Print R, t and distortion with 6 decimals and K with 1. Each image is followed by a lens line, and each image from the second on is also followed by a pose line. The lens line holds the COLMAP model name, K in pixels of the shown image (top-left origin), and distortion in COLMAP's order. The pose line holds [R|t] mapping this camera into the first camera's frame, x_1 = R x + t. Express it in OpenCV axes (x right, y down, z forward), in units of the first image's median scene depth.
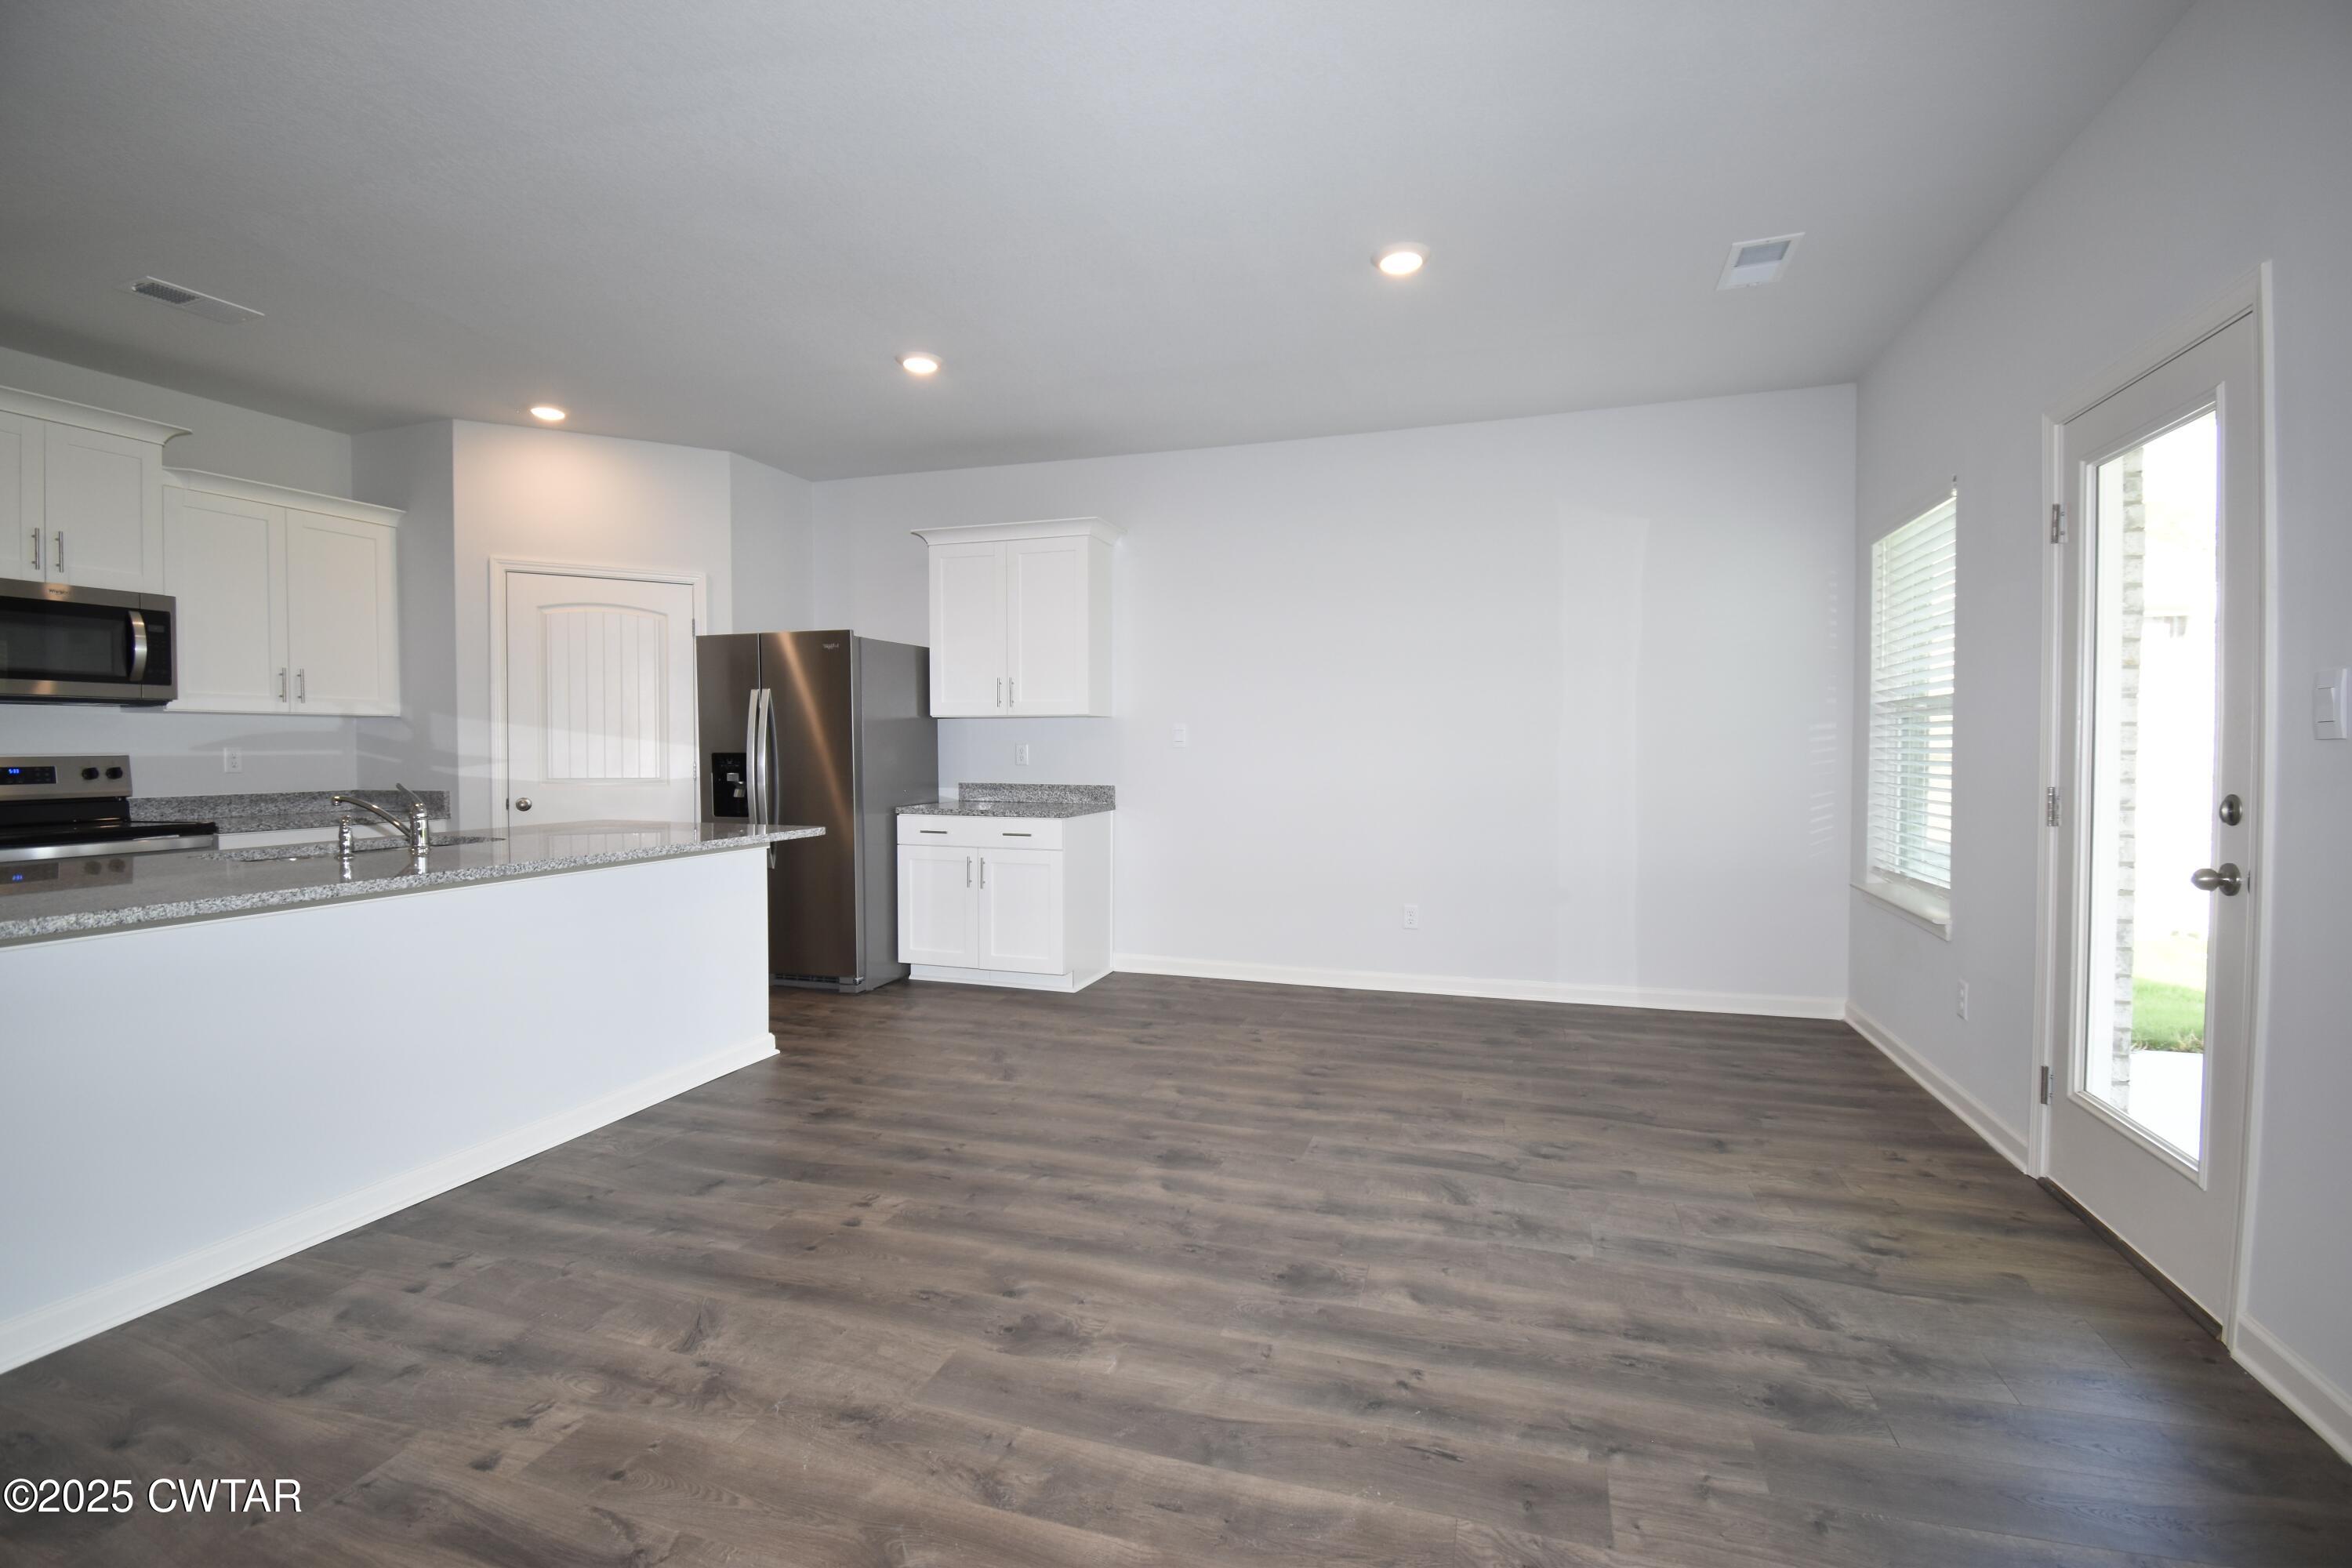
lens RADIAL K [[1036.1, 0, 1186.2], [0, 1036.1, 773.6], [0, 0, 1]] dist [0.016881, -0.024229]
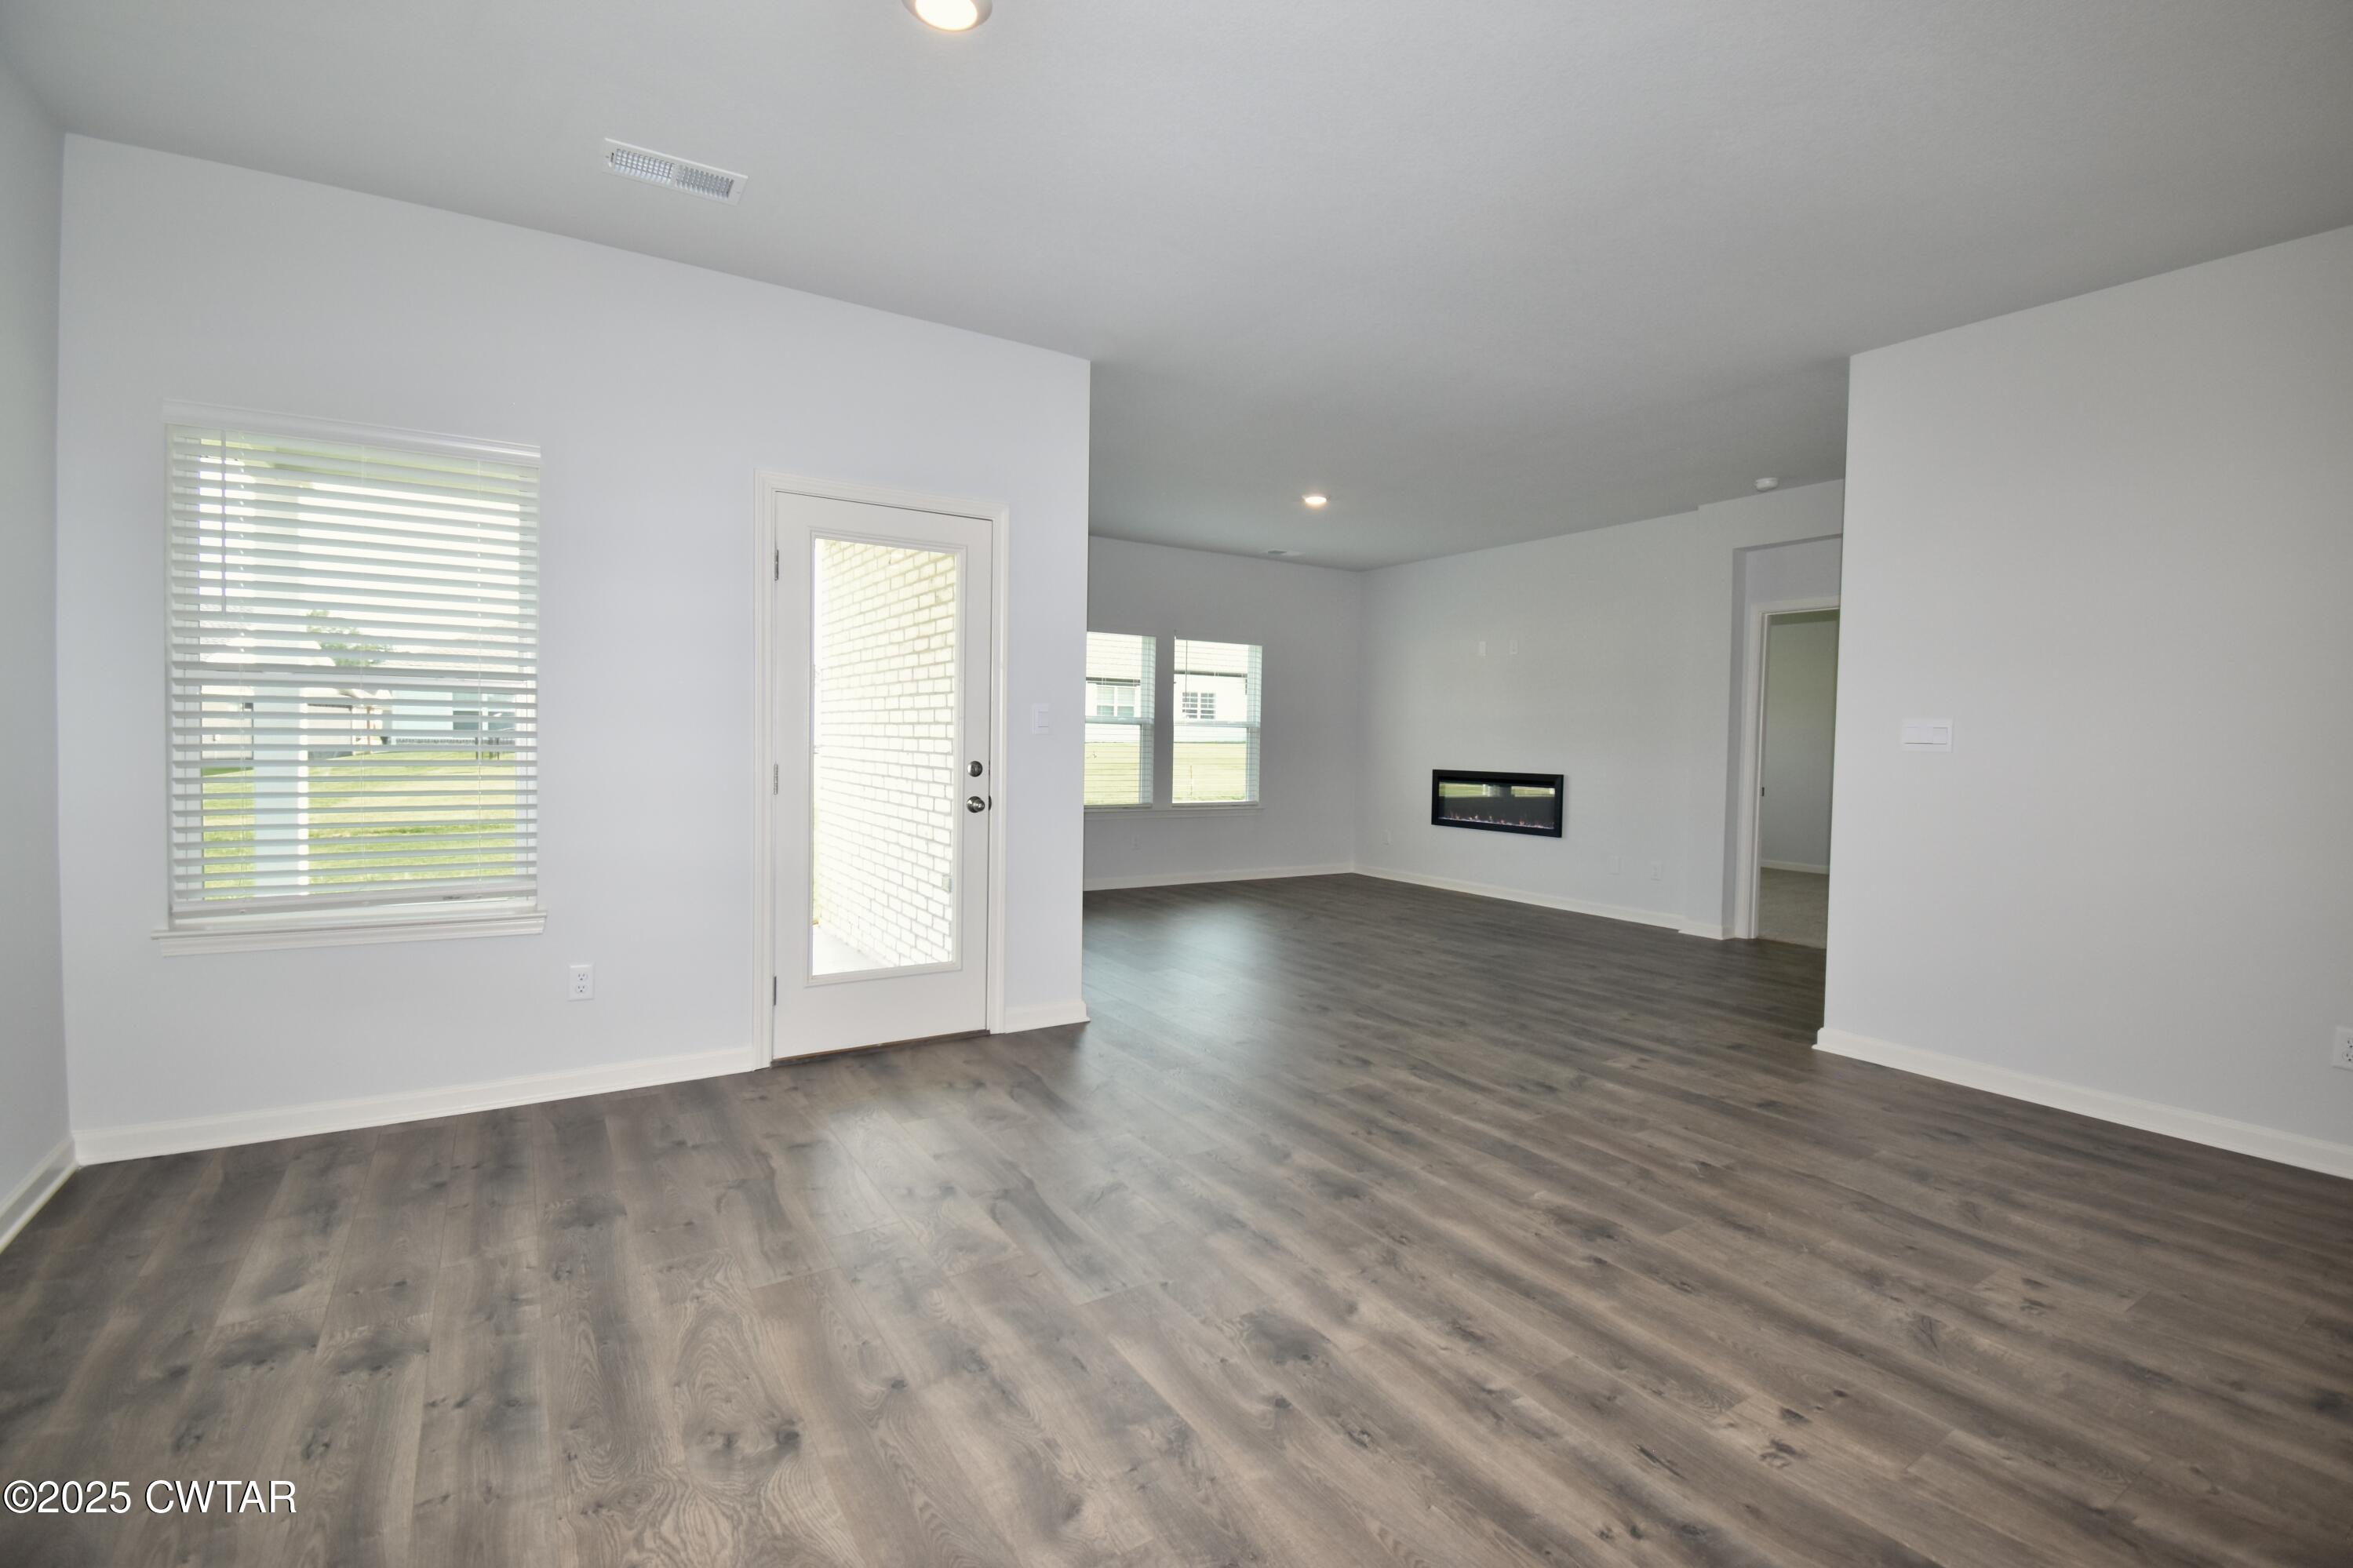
lens RADIAL K [[1036.4, 0, 1186.7], [0, 1036.4, 773.6], [0, 0, 1]] dist [0.016881, -0.024229]
pose [[-0.768921, -0.031207, 0.638582, -0.297505], [0.002158, 0.998676, 0.051402, -0.030603], [-0.639340, 0.040902, -0.767835, 1.209357]]
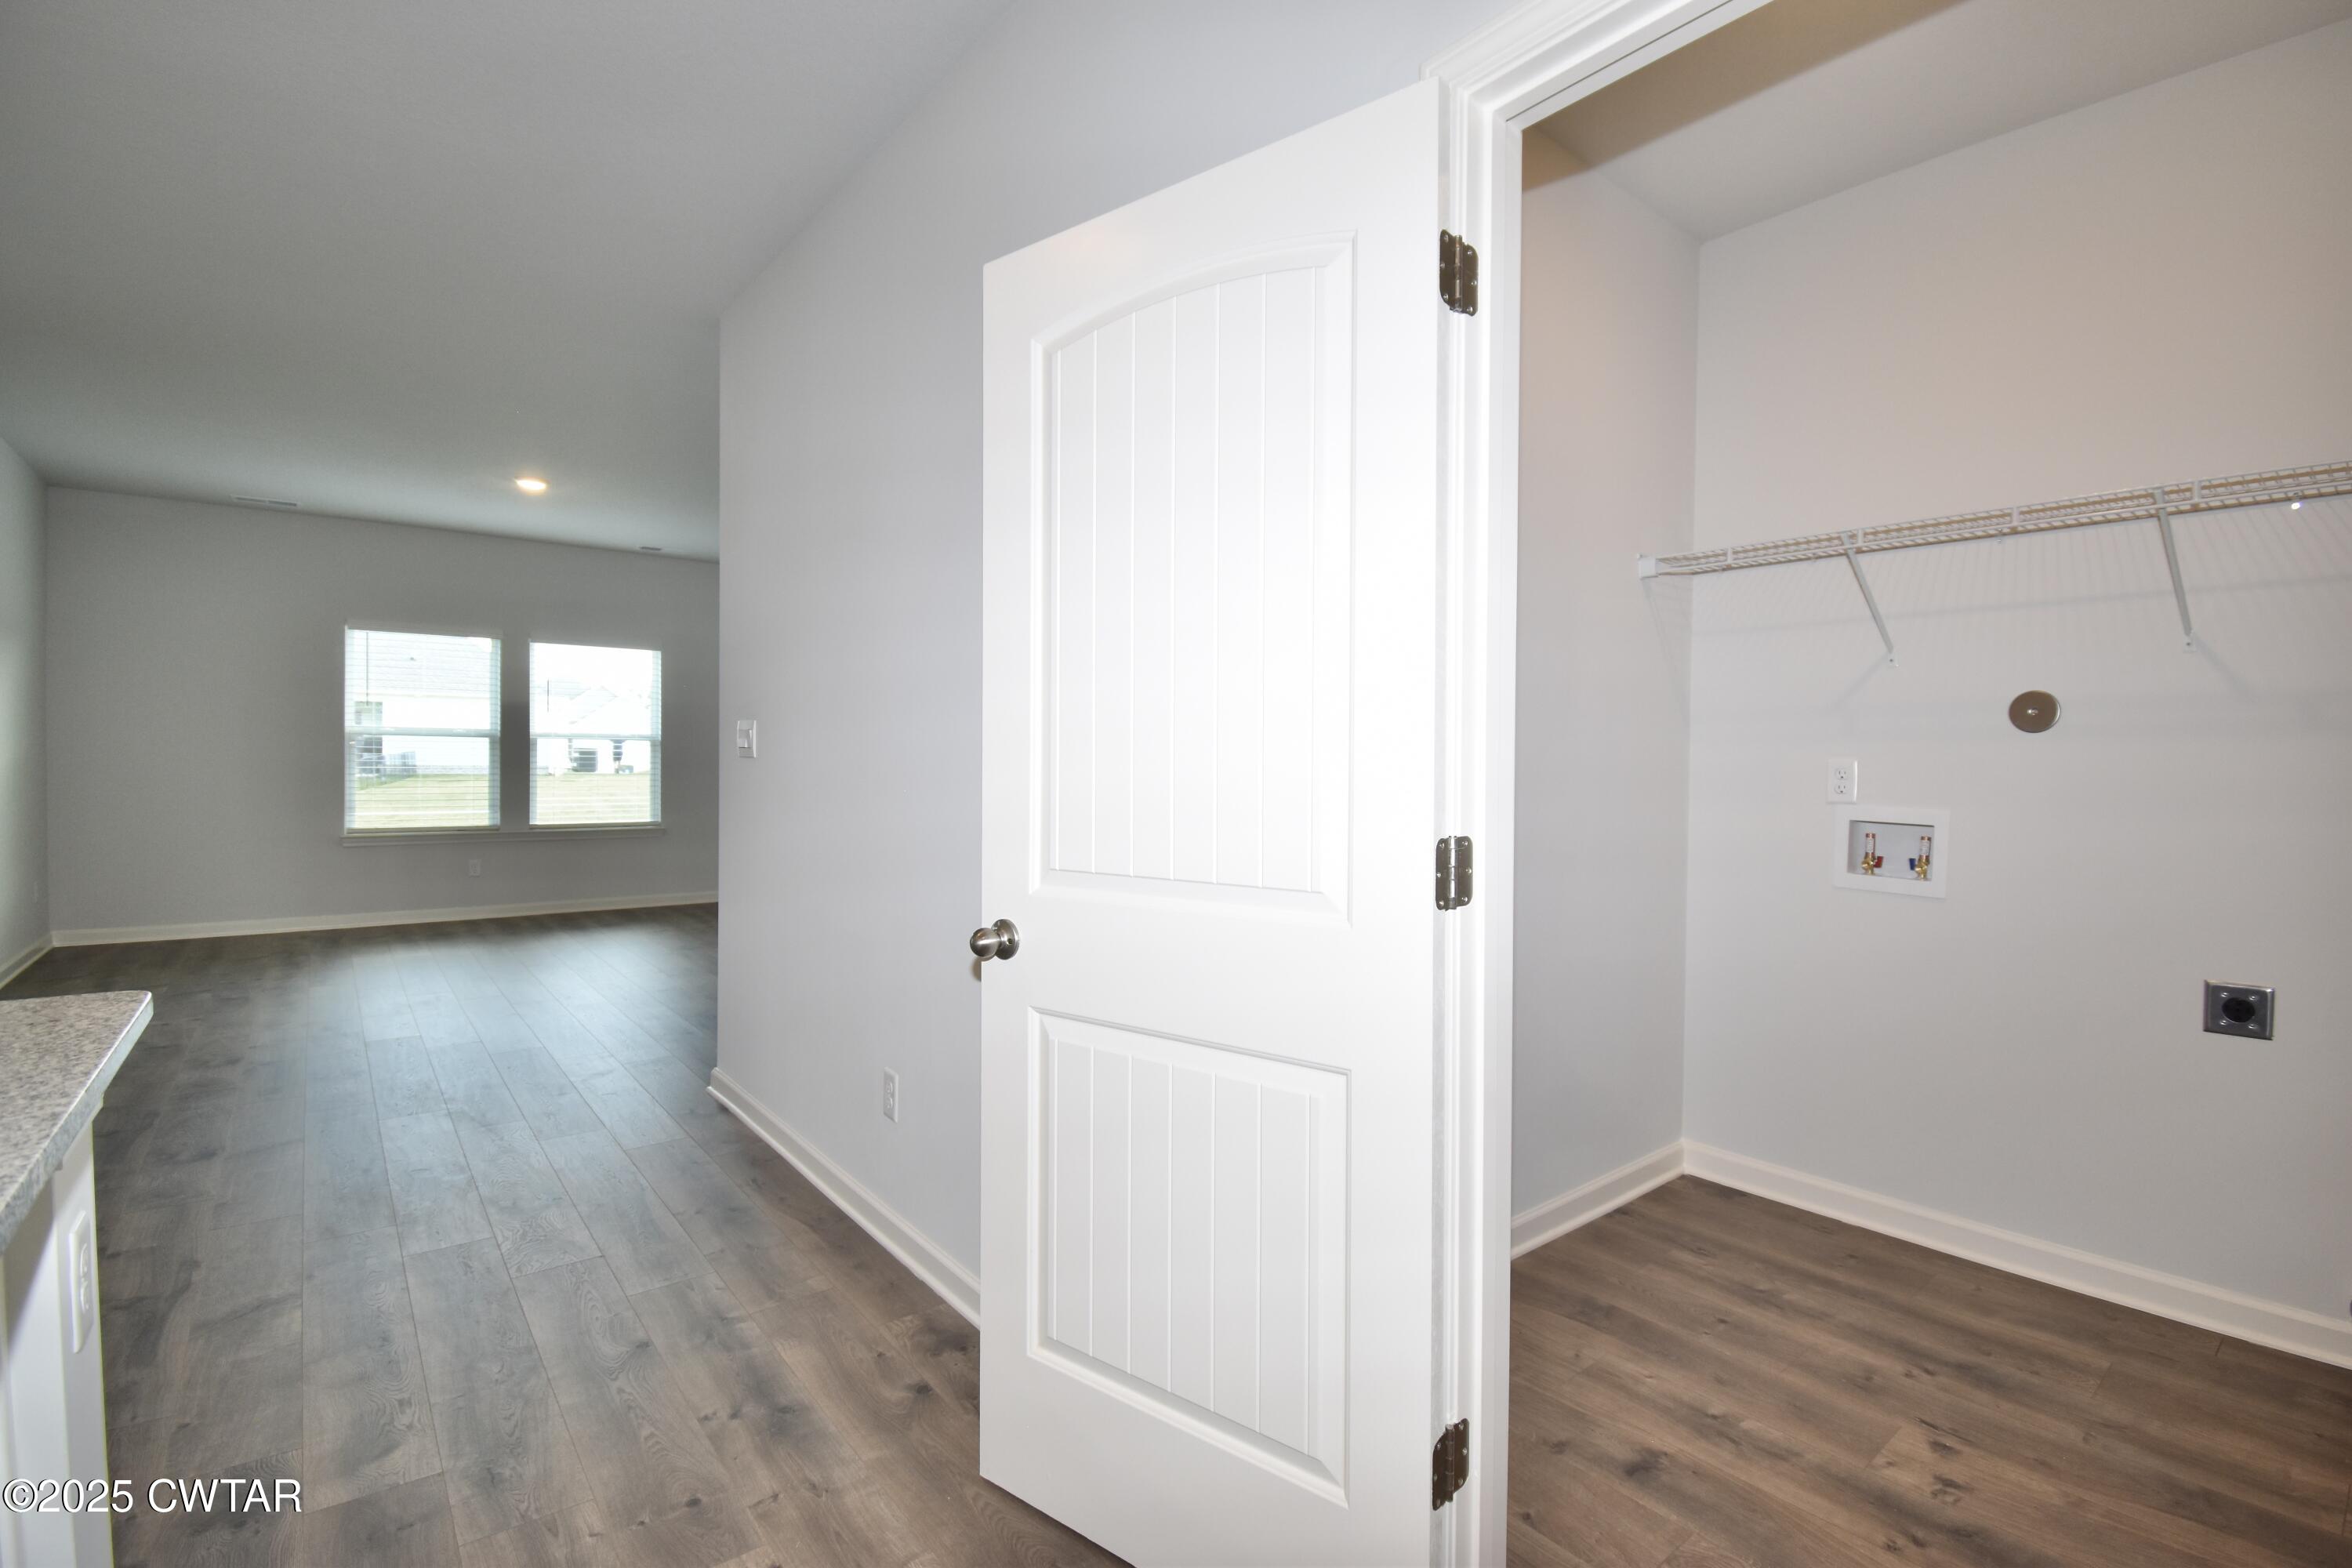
lens RADIAL K [[1074.1, 0, 1150.0], [0, 1074.1, 771.7], [0, 0, 1]] dist [0.031649, -0.027678]
pose [[-0.825525, -0.011284, 0.564252, -1.016746], [0.008950, 0.999413, 0.033080, -0.013252], [-0.564294, 0.032358, -0.824939, 0.553722]]
